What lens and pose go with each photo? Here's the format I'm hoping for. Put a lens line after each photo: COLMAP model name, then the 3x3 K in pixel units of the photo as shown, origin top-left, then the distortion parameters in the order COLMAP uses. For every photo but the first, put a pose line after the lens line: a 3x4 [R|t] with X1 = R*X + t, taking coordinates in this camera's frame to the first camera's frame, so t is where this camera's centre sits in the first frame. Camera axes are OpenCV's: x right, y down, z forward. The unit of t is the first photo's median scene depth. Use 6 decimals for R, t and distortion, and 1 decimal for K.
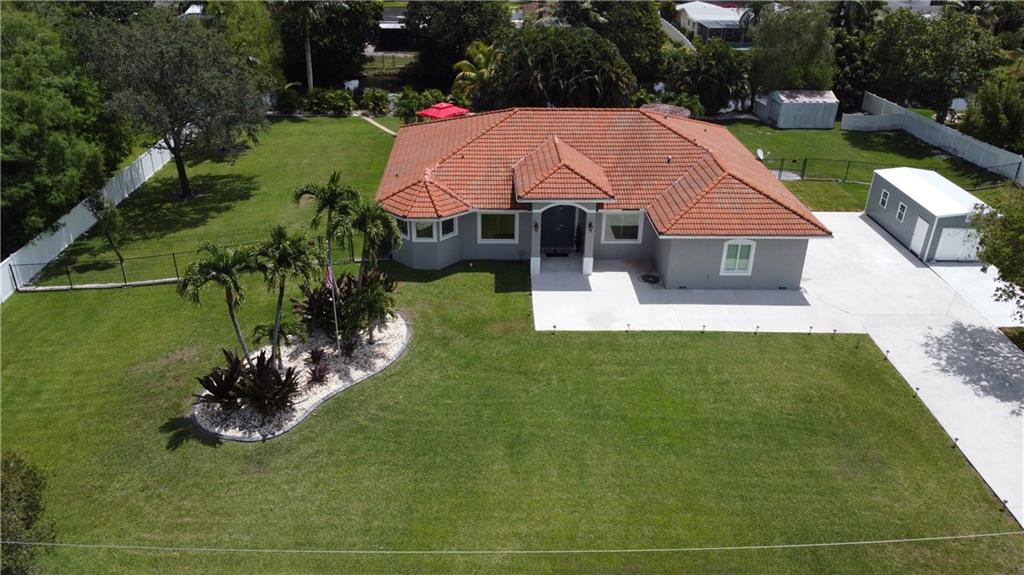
lens RADIAL K [[794.1, 0, 512.0], [0, 794.1, 287.5], [0, 0, 1]] dist [-0.003762, -0.001561]
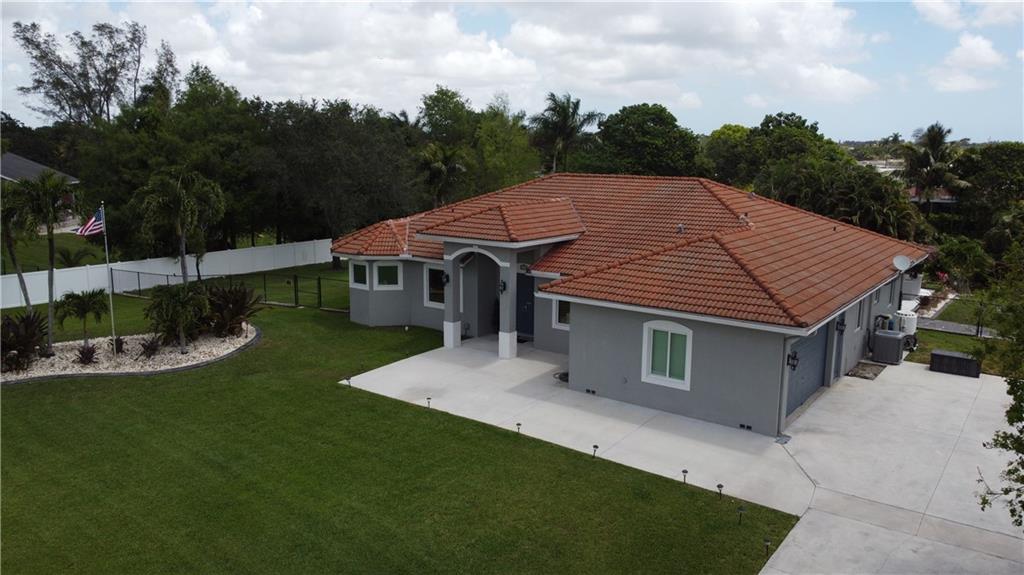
lens RADIAL K [[794.1, 0, 512.0], [0, 794.1, 287.5], [0, 0, 1]] dist [-0.003762, -0.001561]
pose [[0.782169, 0.101665, -0.614716, 0.526125], [-0.279659, 0.938919, -0.200556, 0.064385], [0.556779, 0.328780, 0.762824, 0.434570]]
